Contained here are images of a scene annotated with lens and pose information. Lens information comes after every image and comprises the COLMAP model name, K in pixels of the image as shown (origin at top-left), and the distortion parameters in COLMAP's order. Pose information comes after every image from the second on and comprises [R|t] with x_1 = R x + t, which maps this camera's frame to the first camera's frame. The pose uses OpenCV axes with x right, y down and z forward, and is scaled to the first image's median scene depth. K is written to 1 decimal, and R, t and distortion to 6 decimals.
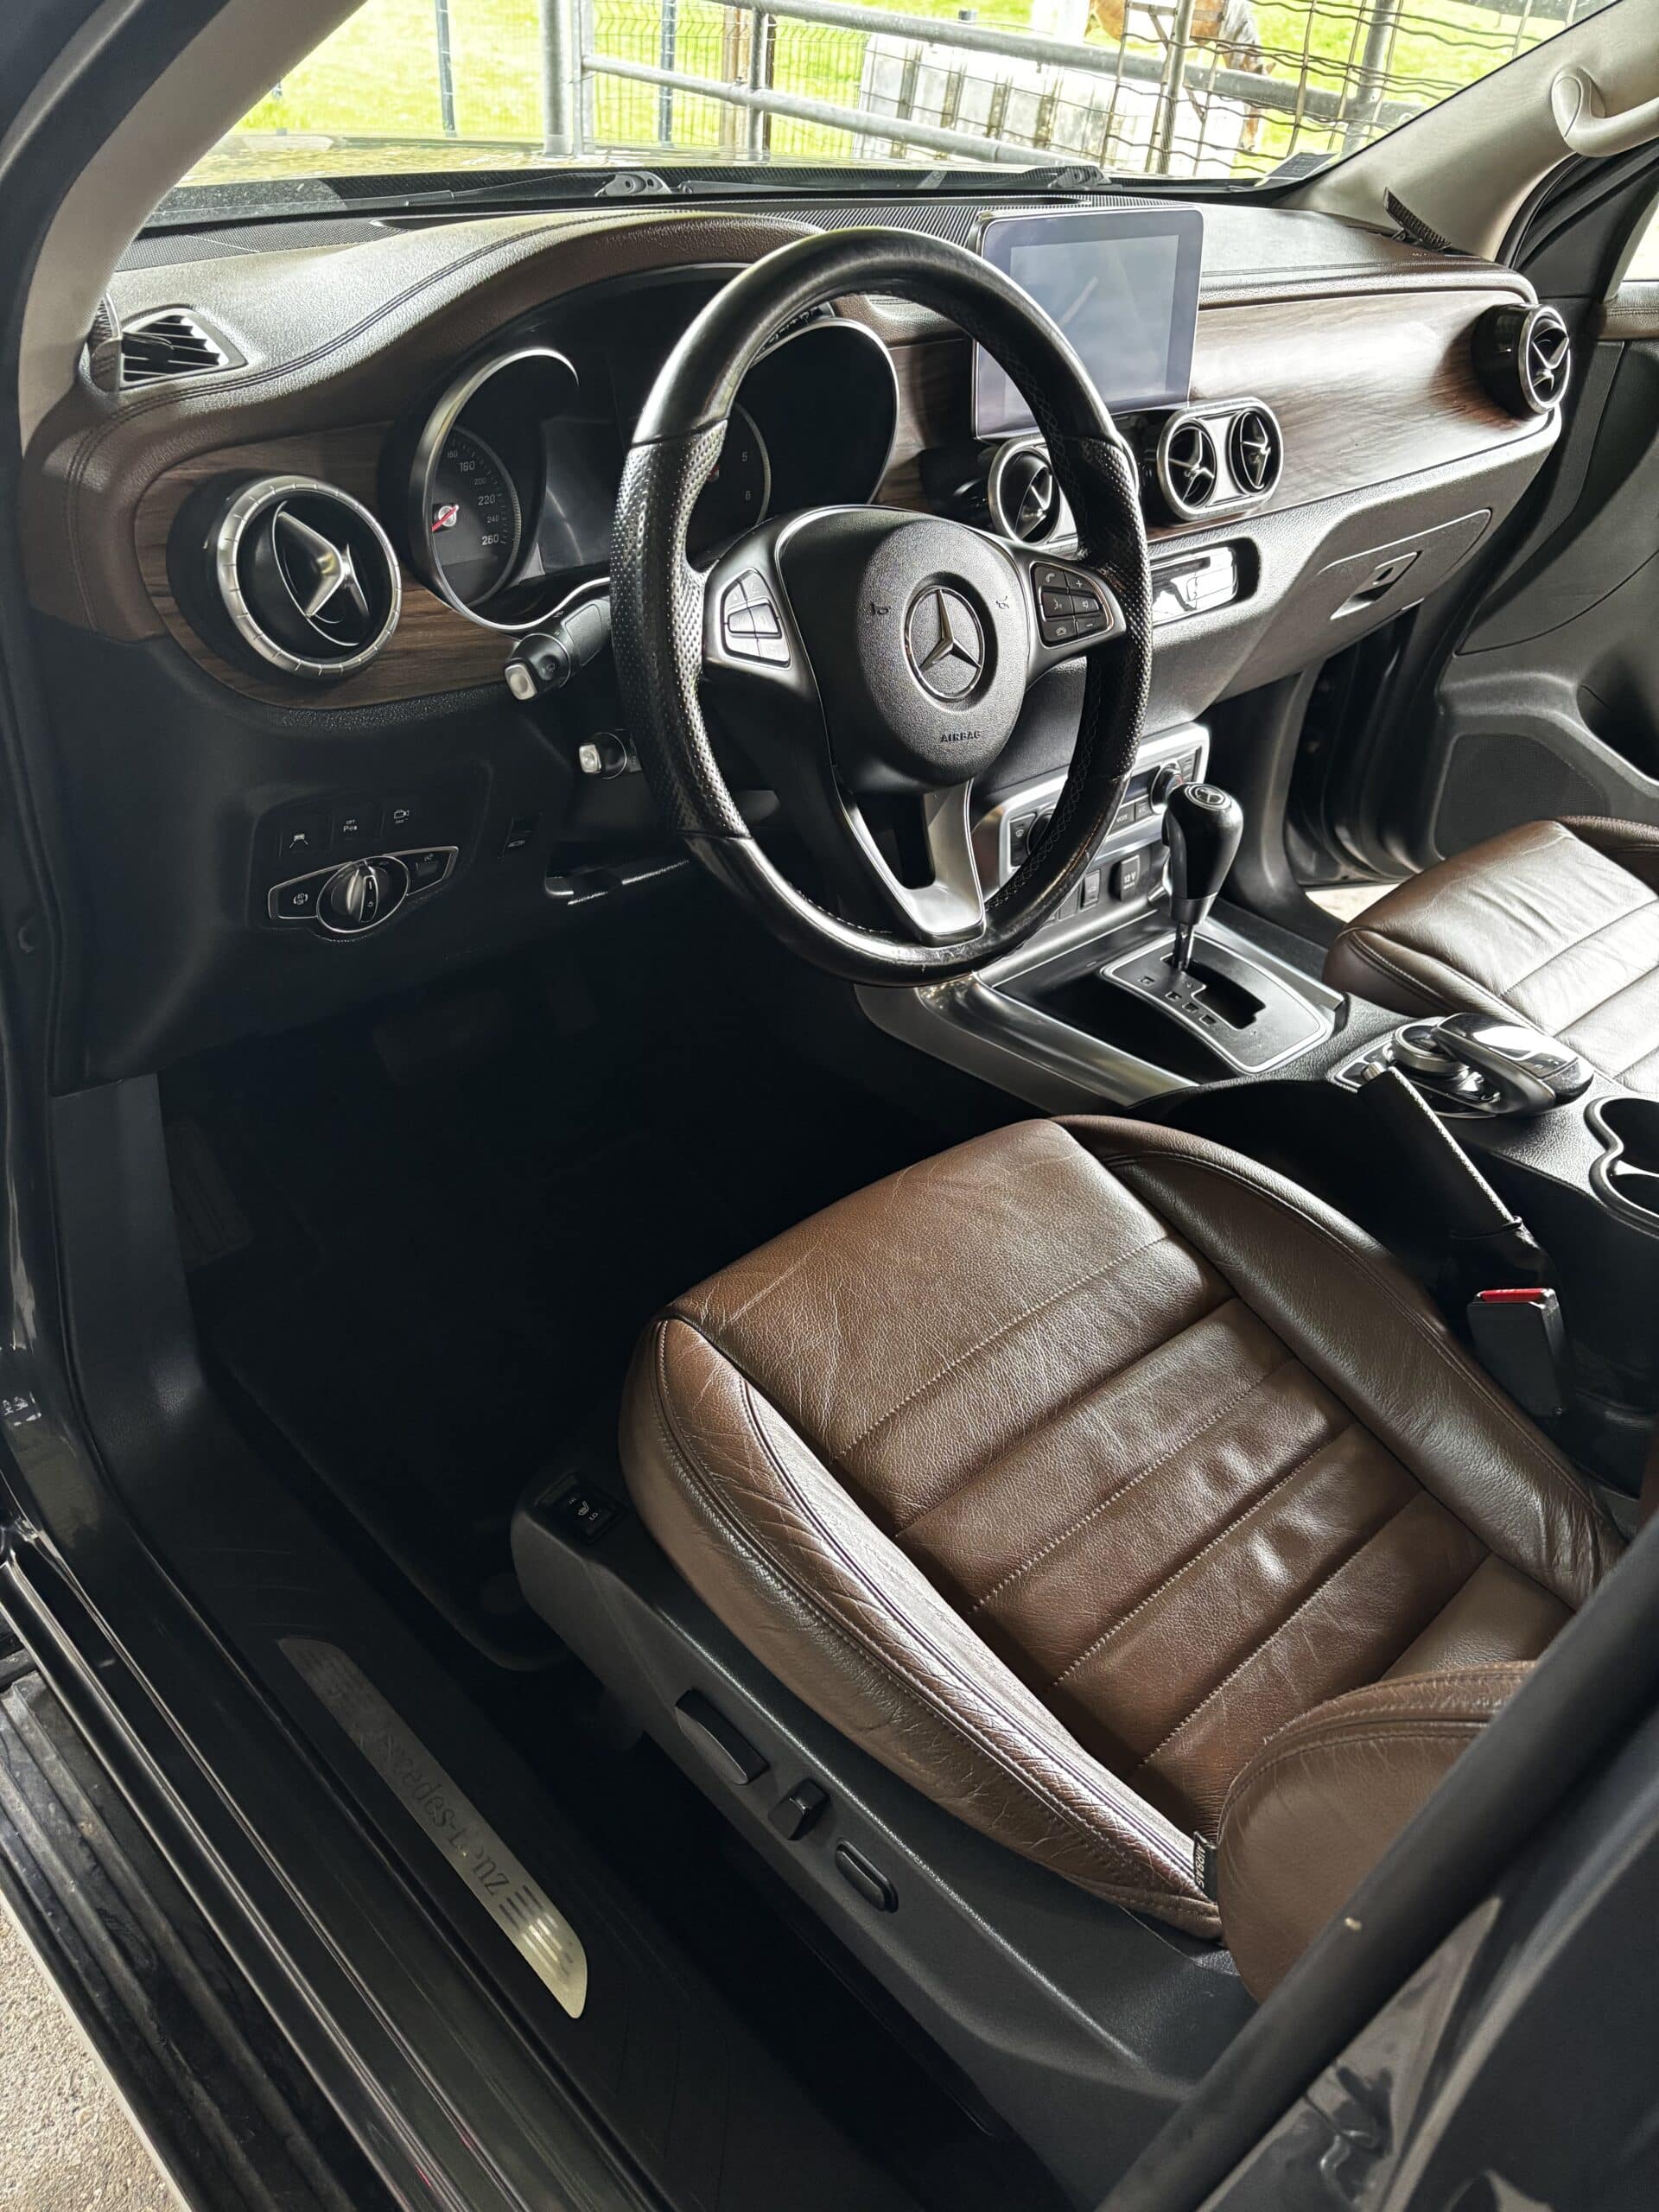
lens RADIAL K [[1634.2, 0, 823.5], [0, 1634.2, 1106.9], [0, 0, 1]] dist [0.046528, -0.057555]
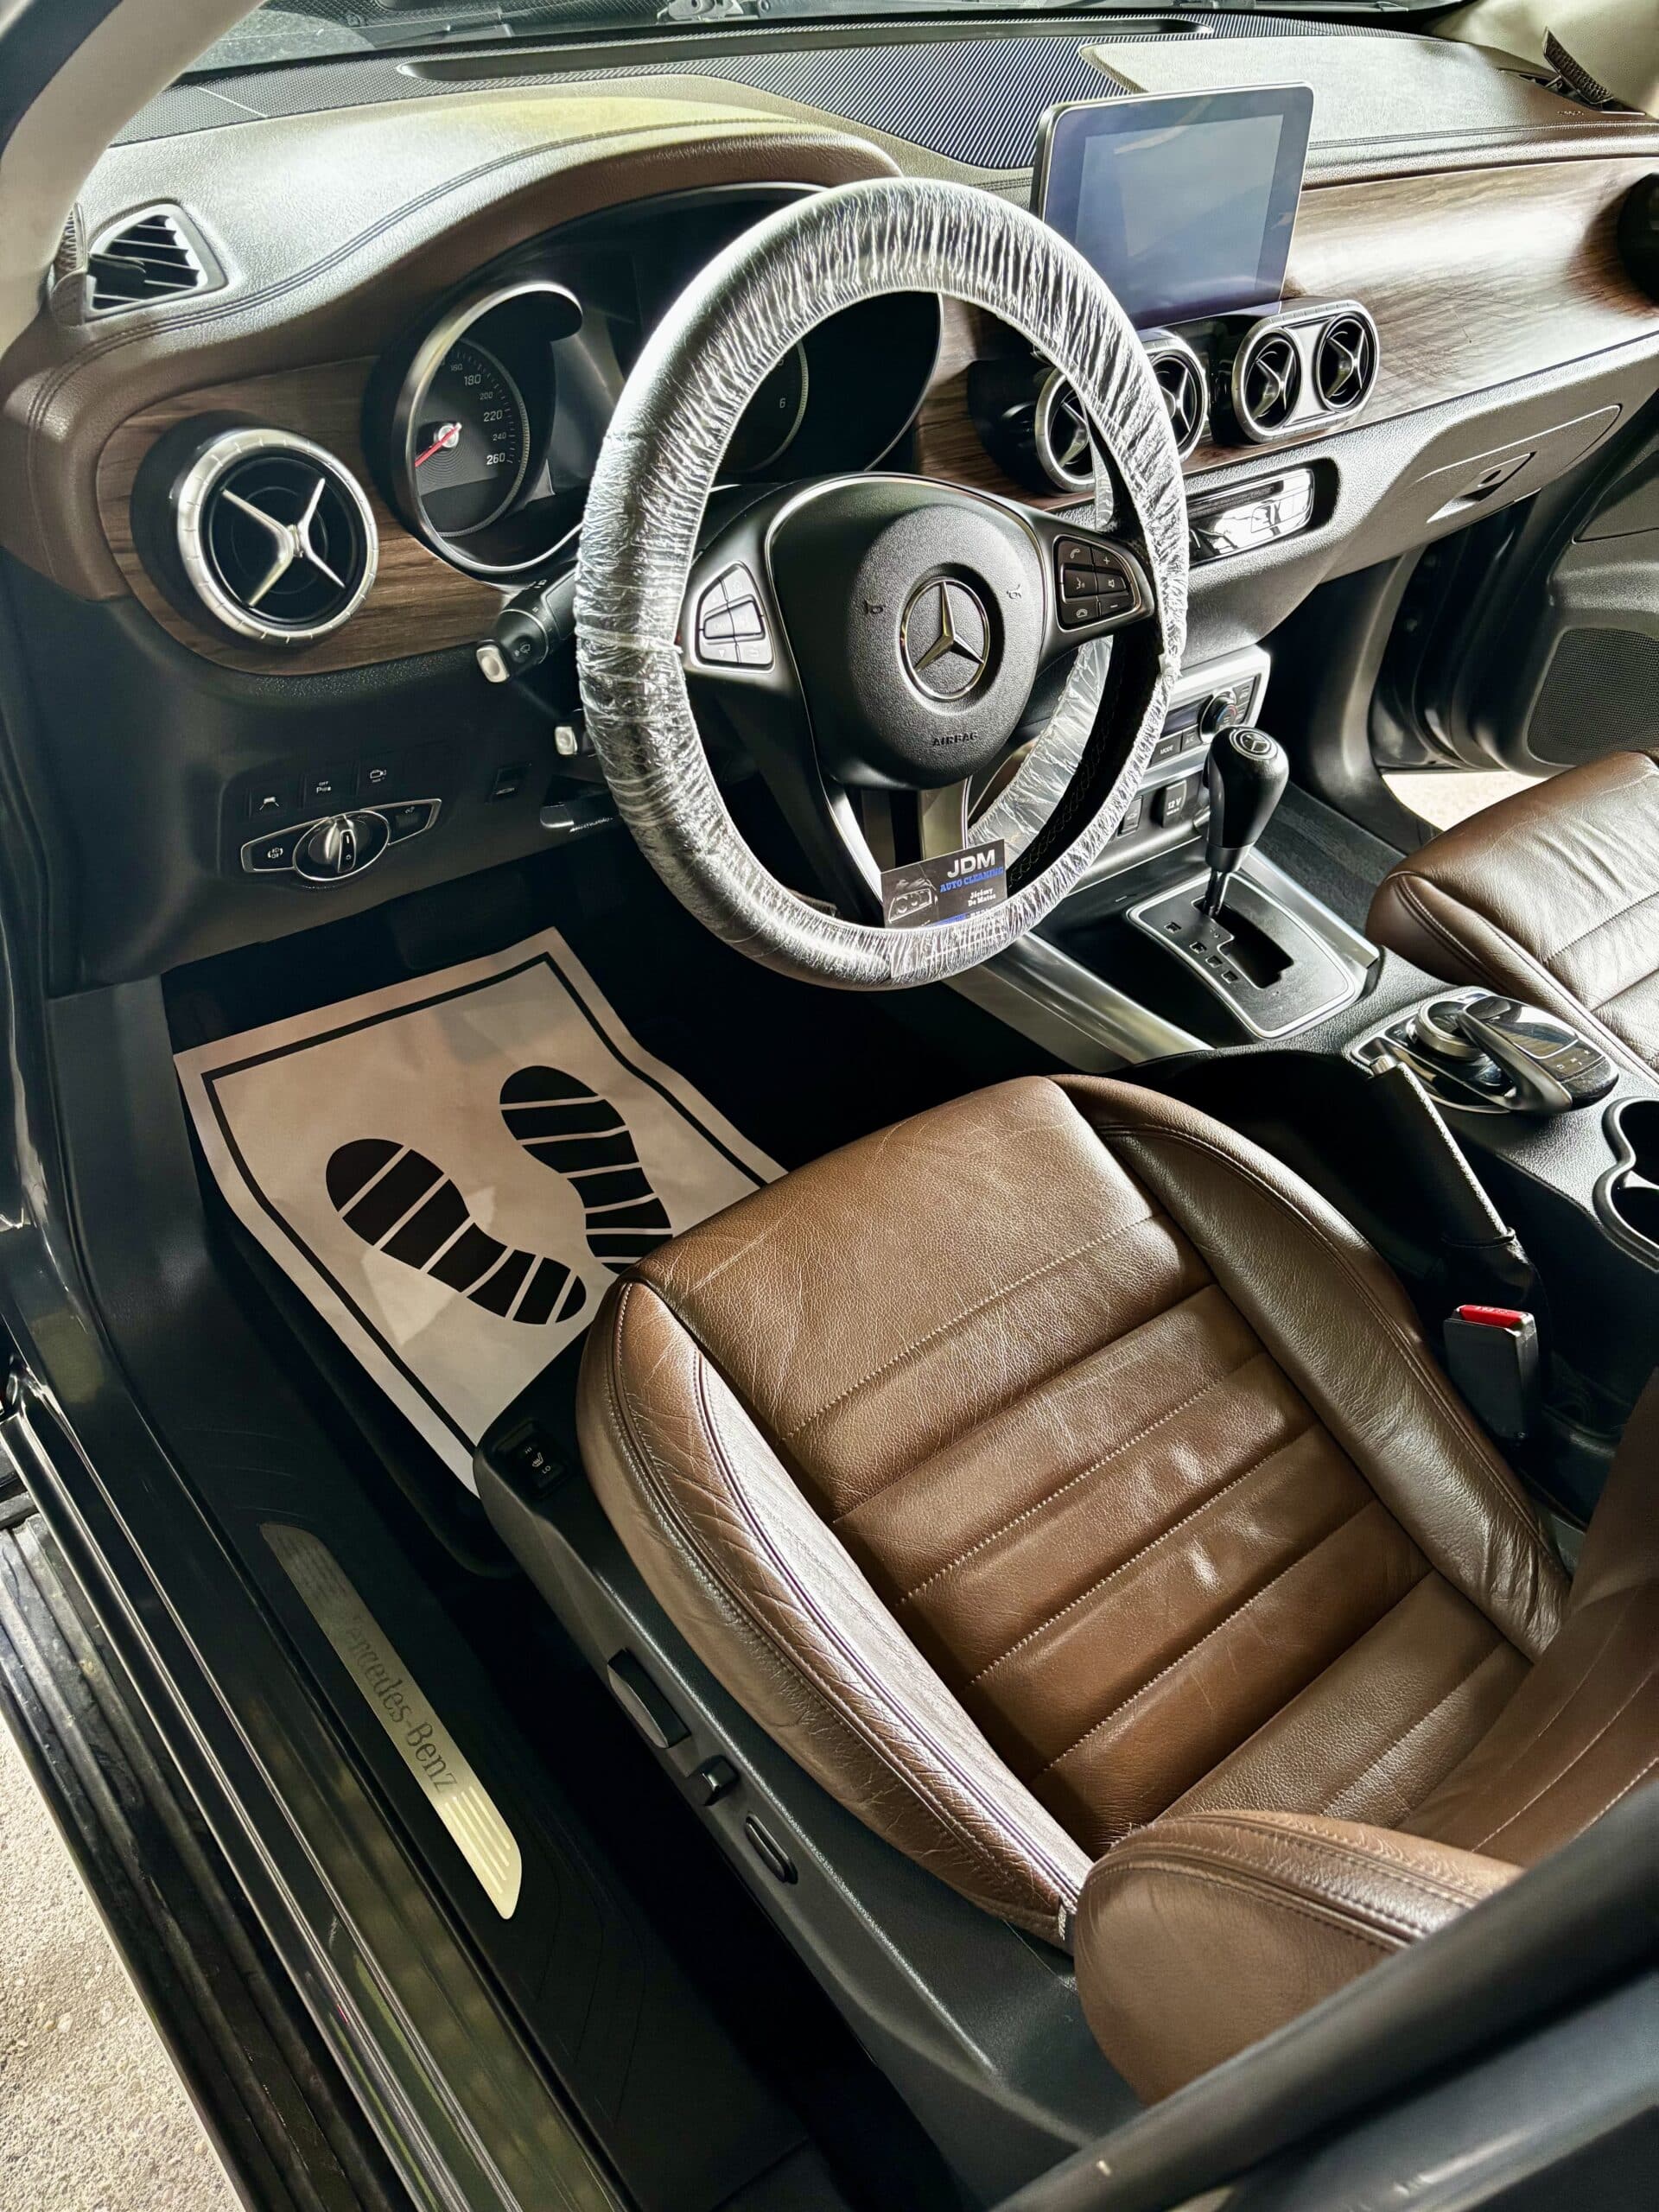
lens RADIAL K [[1634.2, 0, 823.5], [0, 1634.2, 1106.9], [0, 0, 1]] dist [0.046528, -0.057555]
pose [[0.996015, 0.077553, -0.044051, 0.055917], [-0.070794, 0.987840, 0.138422, -0.119752], [0.054251, -0.134752, 0.989393, 0.021792]]
